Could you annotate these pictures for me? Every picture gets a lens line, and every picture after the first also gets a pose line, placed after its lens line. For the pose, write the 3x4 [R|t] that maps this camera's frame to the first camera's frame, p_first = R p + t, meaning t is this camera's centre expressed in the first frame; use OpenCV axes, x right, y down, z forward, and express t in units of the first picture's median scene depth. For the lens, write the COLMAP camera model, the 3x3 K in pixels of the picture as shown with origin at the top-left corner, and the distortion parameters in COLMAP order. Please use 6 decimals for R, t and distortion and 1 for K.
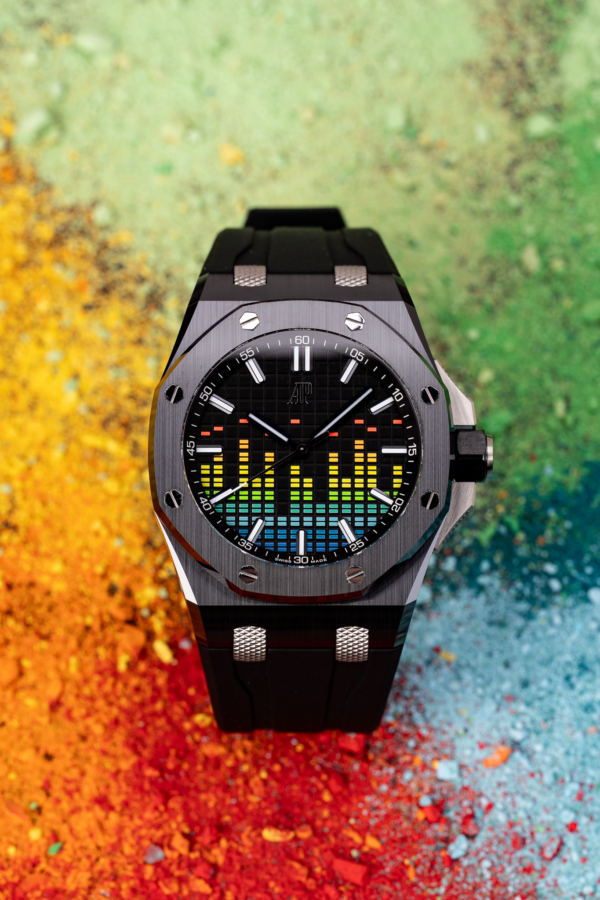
lens RADIAL K [[6005.5, 0, 340.1], [0, 6005.5, 421.7], [0, 0, 1]] dist [2.046903, 0.000000]
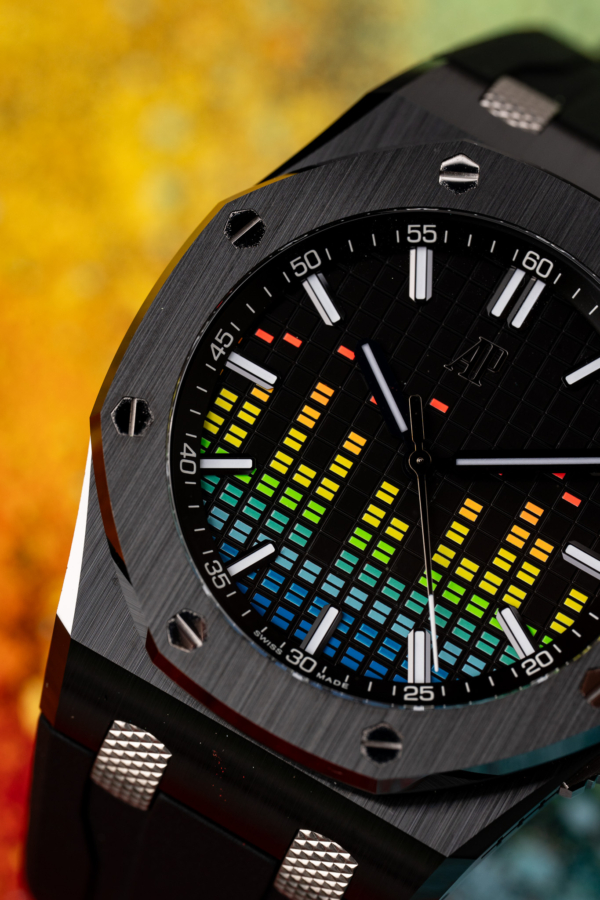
lens RADIAL K [[4814.8, 0, 287.5], [0, 4814.8, 466.6], [0, 0, 1]] dist [1.777574, 0.000000]
pose [[0.862748, 0.491695, -0.117904, 0.029931], [-0.494440, 0.869185, 0.006756, 0.007572], [0.105802, 0.052468, 0.993002, 0.618217]]
